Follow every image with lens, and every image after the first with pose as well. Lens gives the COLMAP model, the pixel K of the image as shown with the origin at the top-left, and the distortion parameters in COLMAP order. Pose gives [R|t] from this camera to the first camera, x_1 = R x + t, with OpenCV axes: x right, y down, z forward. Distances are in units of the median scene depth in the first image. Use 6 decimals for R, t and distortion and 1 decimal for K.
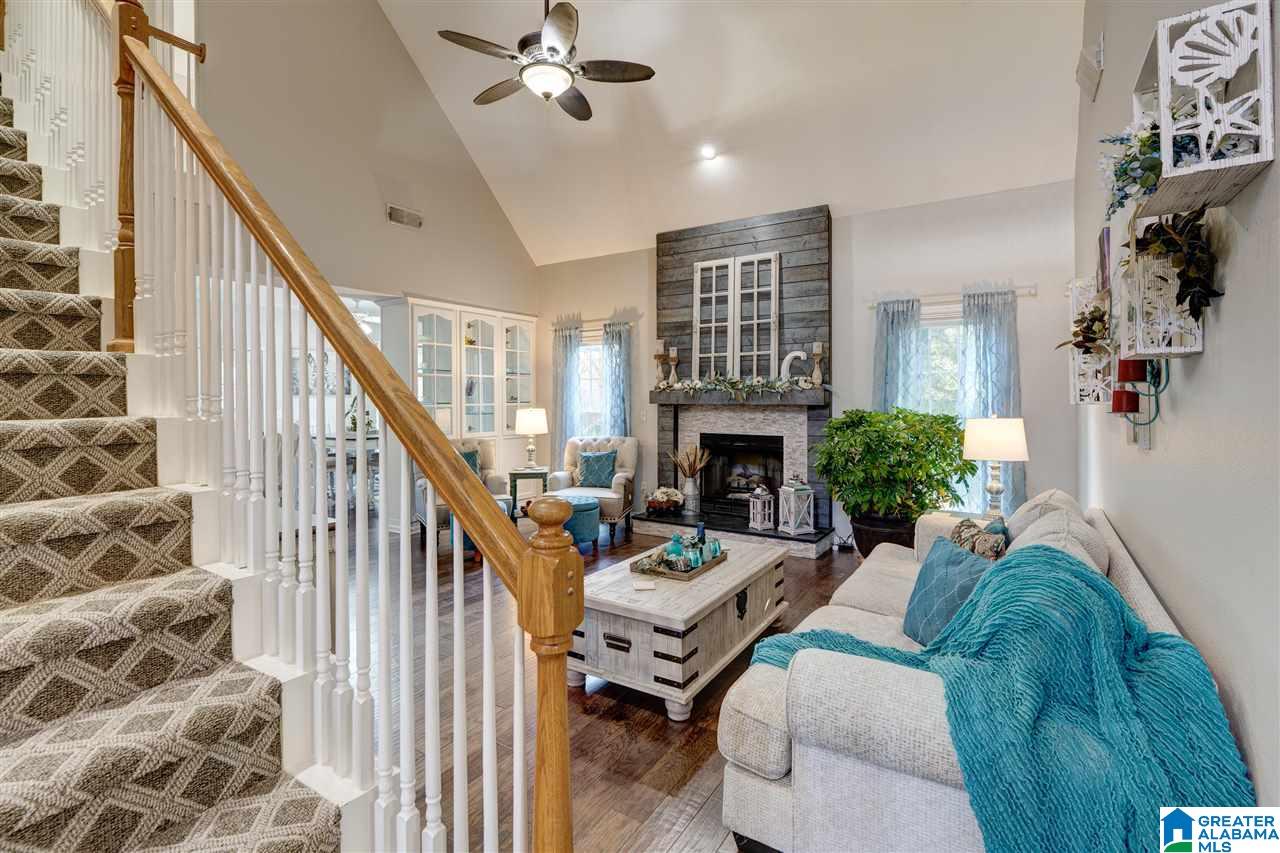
lens RADIAL K [[584.2, 0, 645.7], [0, 584.2, 397.3], [0, 0, 1]] dist [-0.008100, 0.000842]
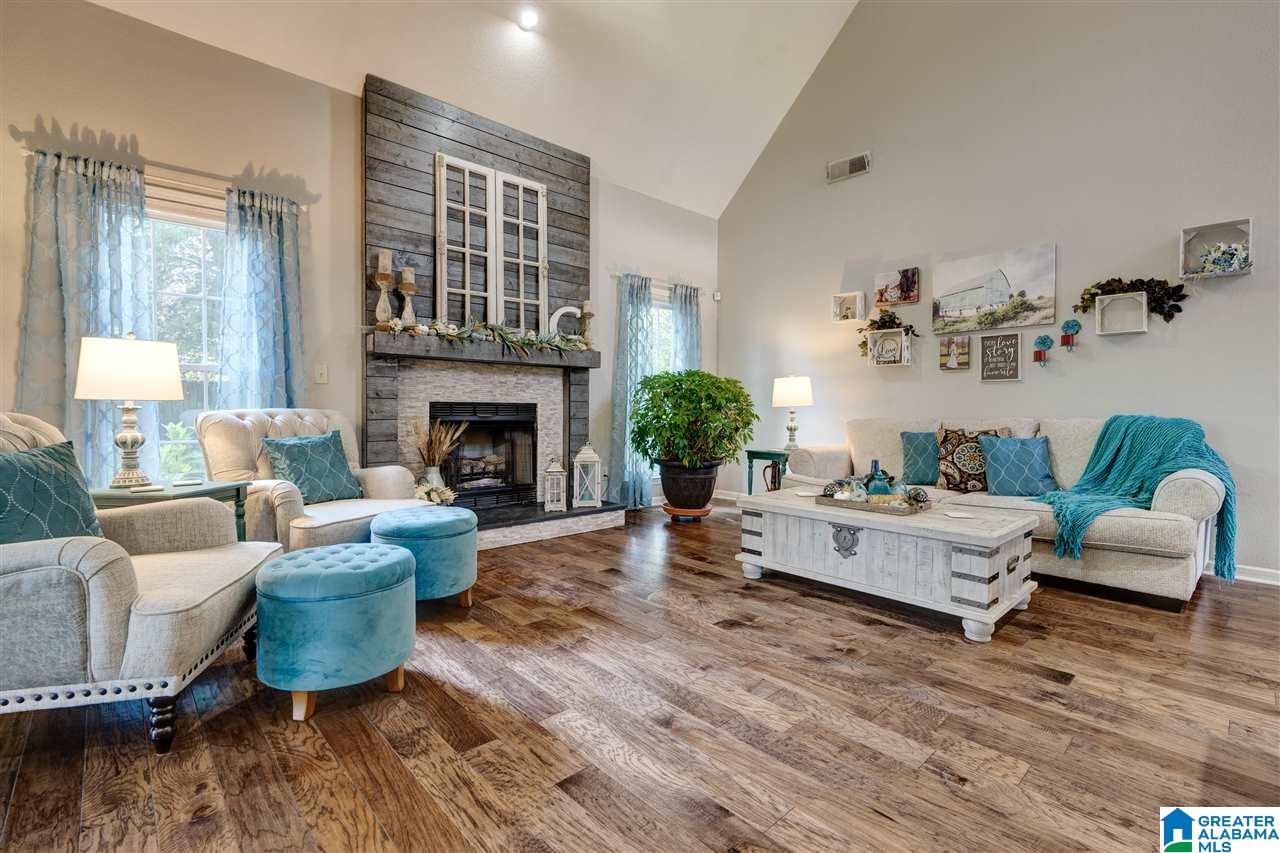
lens RADIAL K [[584.2, 0, 639.9], [0, 584.2, 418.5], [0, 0, 1]] dist [-0.008100, 0.000842]
pose [[0.253003, -0.015753, 0.967337, -0.547548], [-0.012363, 0.999733, 0.019514, 0.068609], [-0.967387, -0.016896, 0.252740, 0.624185]]
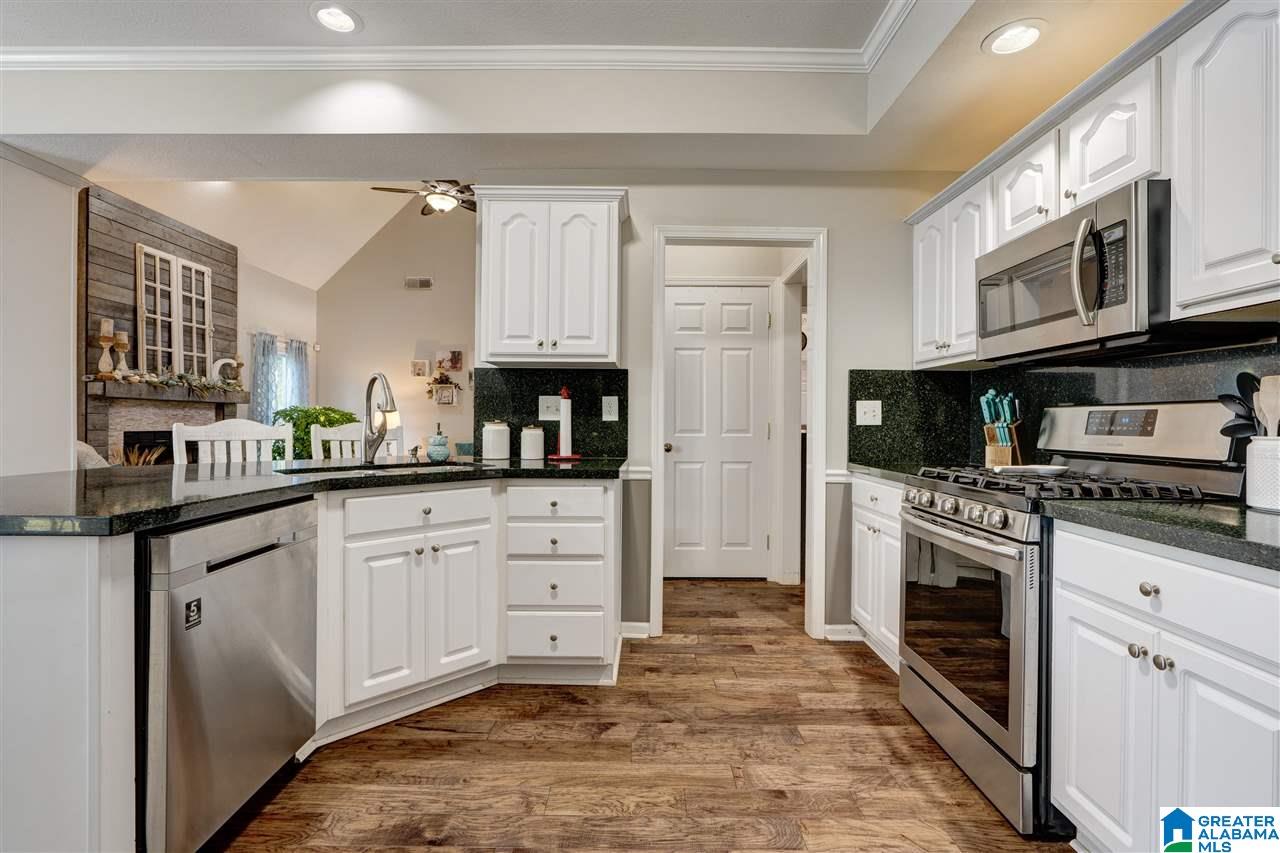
lens RADIAL K [[584.2, 0, 645.0], [0, 584.2, 423.0], [0, 0, 1]] dist [-0.008100, 0.000842]
pose [[-0.541229, -0.003255, 0.840869, -1.154306], [-0.008015, 0.999967, -0.001288, 0.045791], [-0.840837, -0.007437, -0.541238, 0.866572]]
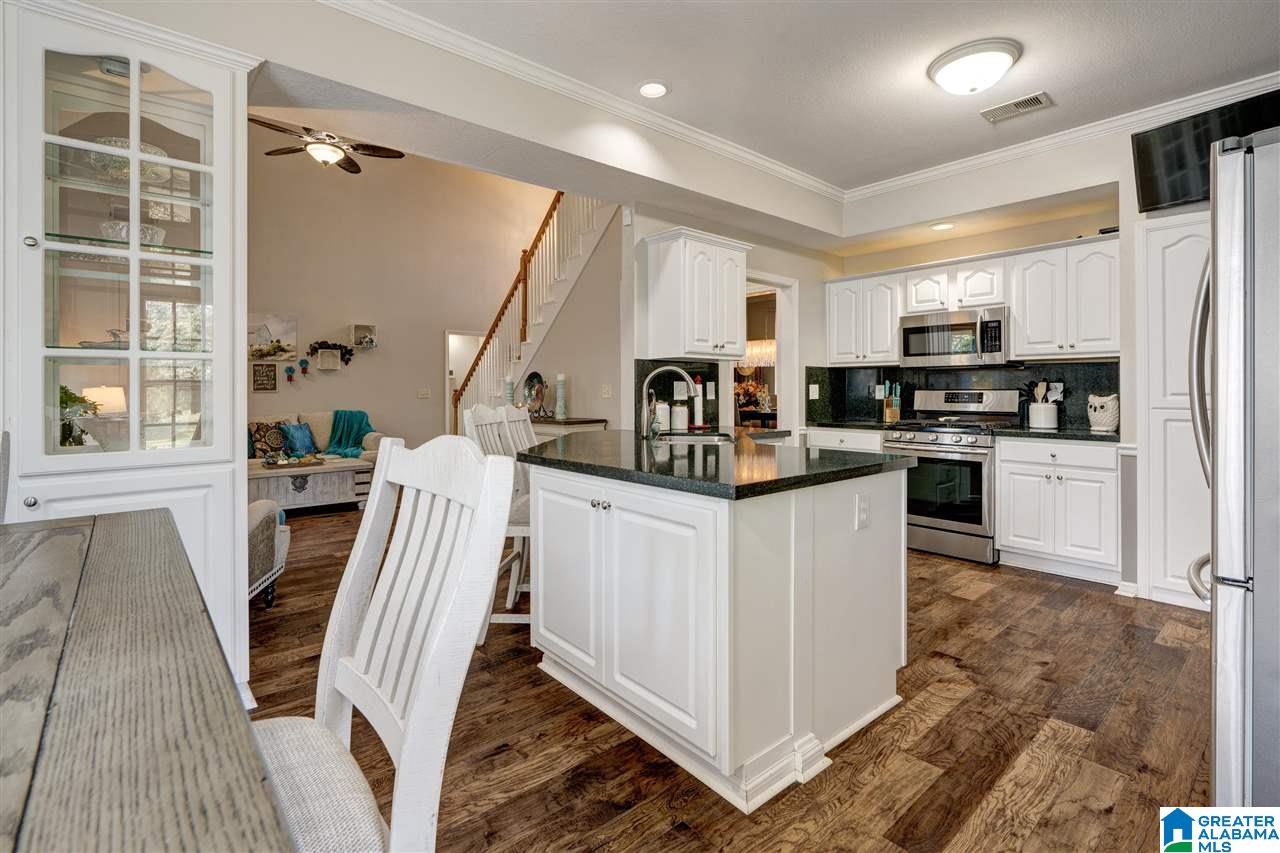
lens RADIAL K [[584.2, 0, 634.7], [0, 584.2, 395.2], [0, 0, 1]] dist [-0.008100, 0.000842]
pose [[-0.956887, 0.002653, 0.290450, -0.825379], [0.003754, 0.999988, 0.003234, 0.035693], [-0.290437, 0.004185, -0.956885, 1.340034]]
